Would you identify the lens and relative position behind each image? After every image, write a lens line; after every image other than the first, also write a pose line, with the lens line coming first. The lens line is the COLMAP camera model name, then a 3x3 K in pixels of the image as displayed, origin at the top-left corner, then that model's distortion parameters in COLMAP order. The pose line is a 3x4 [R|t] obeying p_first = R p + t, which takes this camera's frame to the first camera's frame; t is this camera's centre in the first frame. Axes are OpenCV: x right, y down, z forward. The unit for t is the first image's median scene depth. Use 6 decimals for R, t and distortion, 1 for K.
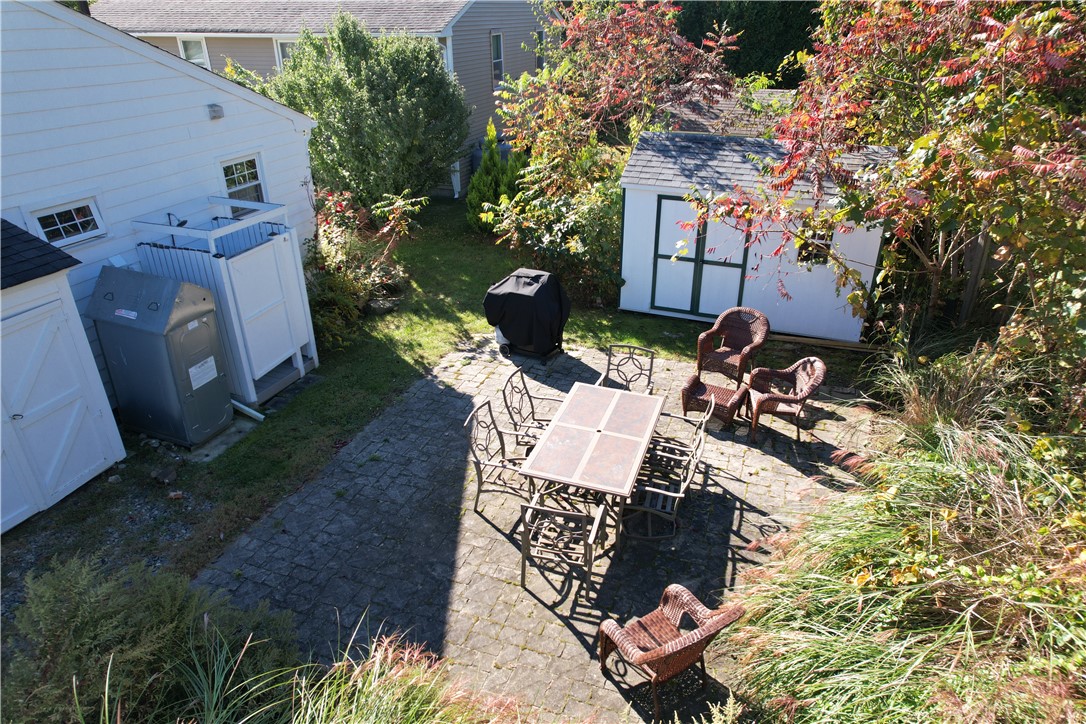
lens RADIAL K [[697.1, 0, 544.9], [0, 697.1, 364.1], [0, 0, 1]] dist [-0.068491, 0.059074]
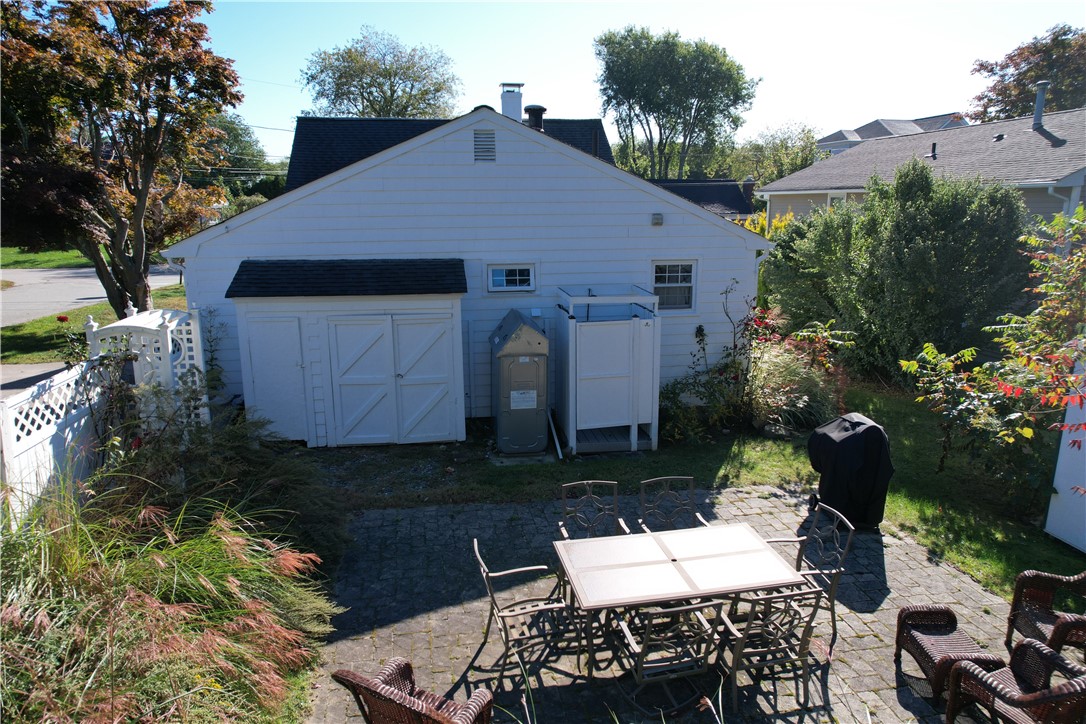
lens RADIAL K [[697.1, 0, 544.8], [0, 697.1, 360.8], [0, 0, 1]] dist [-0.068491, 0.059074]
pose [[0.502051, 0.191308, -0.843413, 0.471599], [-0.393873, 0.918796, -0.026050, -0.028449], [0.769941, 0.345276, 0.536633, 0.262212]]
